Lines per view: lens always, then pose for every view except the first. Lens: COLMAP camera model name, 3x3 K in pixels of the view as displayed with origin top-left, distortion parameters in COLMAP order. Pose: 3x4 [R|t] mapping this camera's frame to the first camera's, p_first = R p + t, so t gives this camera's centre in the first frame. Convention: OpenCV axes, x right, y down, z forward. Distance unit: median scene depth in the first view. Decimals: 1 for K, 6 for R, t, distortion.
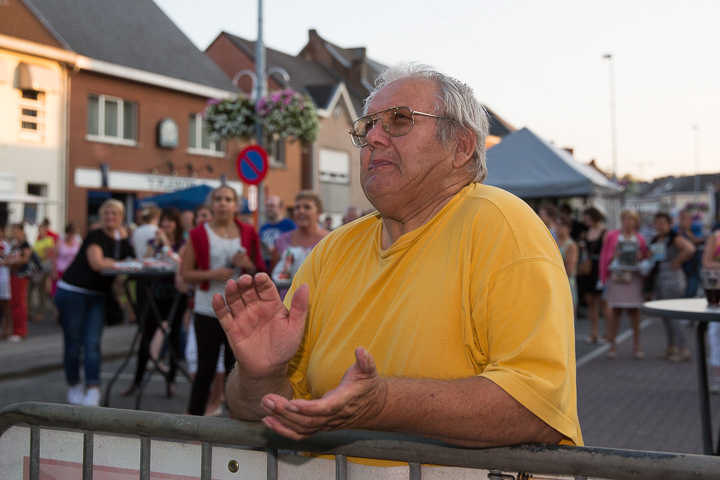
lens RADIAL K [[941.7, 0, 379.1], [0, 941.7, 186.5], [0, 0, 1]] dist [0.006242, 0.033663]
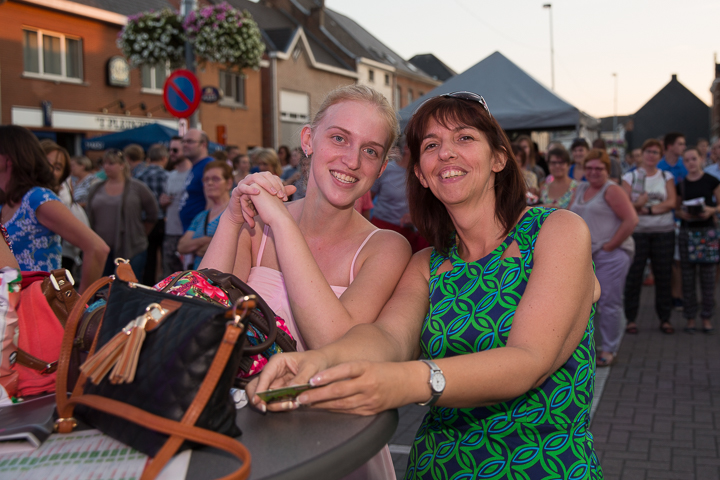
lens RADIAL K [[810.1, 0, 420.3], [0, 810.1, 189.5], [0, 0, 1]] dist [0.024332, 0.028508]
pose [[0.995066, -0.015503, 0.098000, 0.004923], [0.008166, 0.997163, 0.074828, 0.009493], [-0.098882, -0.073658, 0.992369, 0.246093]]
